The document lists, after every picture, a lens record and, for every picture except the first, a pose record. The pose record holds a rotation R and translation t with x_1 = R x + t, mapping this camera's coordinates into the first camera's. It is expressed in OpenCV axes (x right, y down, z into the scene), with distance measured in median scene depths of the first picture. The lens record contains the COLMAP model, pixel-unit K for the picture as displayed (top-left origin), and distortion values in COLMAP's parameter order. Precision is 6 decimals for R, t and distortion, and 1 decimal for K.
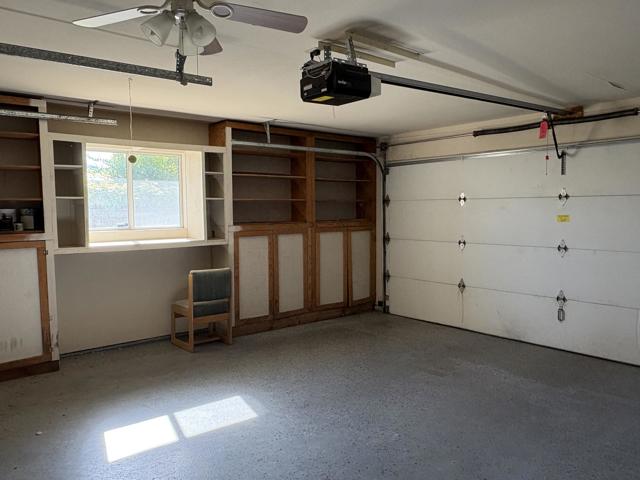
lens RADIAL K [[481.7, 0, 320.0], [0, 481.7, 240.0], [0, 0, 1]] dist [-0.003646, -0.000802]
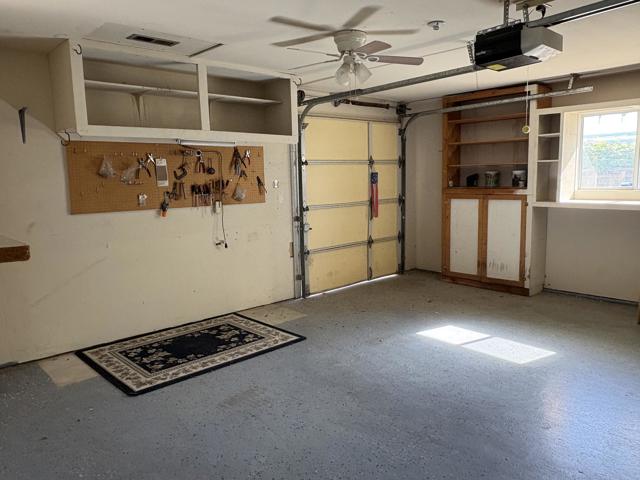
lens RADIAL K [[481.7, 0, 320.0], [0, 481.7, 240.0], [0, 0, 1]] dist [-0.003646, -0.000802]
pose [[0.068428, 0.145631, -0.986970, 0.695838], [-0.042803, 0.988806, 0.142934, -0.041062], [0.996737, 0.032465, 0.073895, 0.354366]]
